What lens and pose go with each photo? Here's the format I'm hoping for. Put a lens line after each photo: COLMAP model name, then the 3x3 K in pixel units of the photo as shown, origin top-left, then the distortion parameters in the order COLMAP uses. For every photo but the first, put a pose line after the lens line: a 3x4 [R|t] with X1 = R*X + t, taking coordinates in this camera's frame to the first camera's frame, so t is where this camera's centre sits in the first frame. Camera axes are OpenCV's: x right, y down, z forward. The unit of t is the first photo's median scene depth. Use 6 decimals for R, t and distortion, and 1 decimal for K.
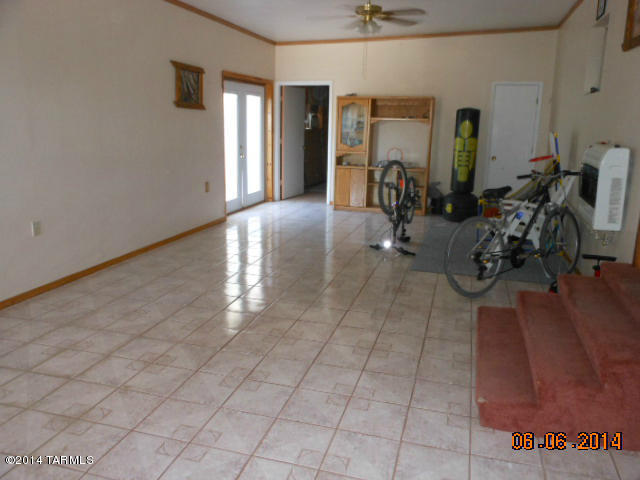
lens RADIAL K [[519.3, 0, 324.6], [0, 519.3, 235.9], [0, 0, 1]] dist [0.008183, 0.002852]
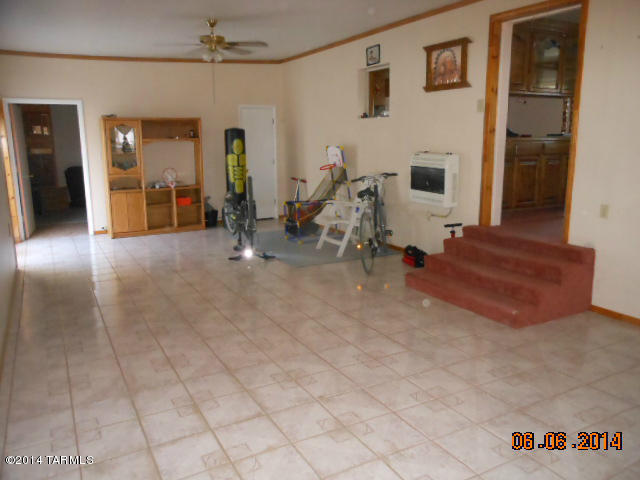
lens RADIAL K [[519.3, 0, 324.6], [0, 519.3, 235.9], [0, 0, 1]] dist [0.008183, 0.002852]
pose [[0.707729, -0.155374, 0.689187, -0.393804], [0.176406, 0.983481, 0.040569, -0.027680], [-0.684106, 0.092865, 0.723447, 0.075268]]
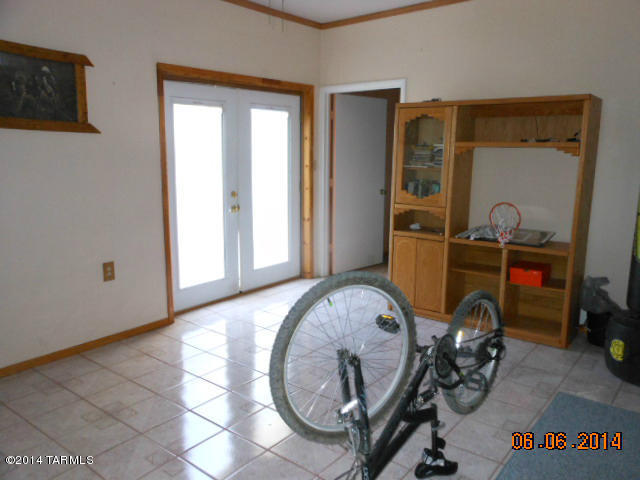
lens RADIAL K [[519.3, 0, 324.6], [0, 519.3, 235.9], [0, 0, 1]] dist [0.008183, 0.002852]
pose [[0.925858, 0.049762, -0.374580, 0.173259], [-0.068793, 0.996922, -0.037600, -0.114276], [0.371556, 0.060581, 0.926432, 0.513126]]
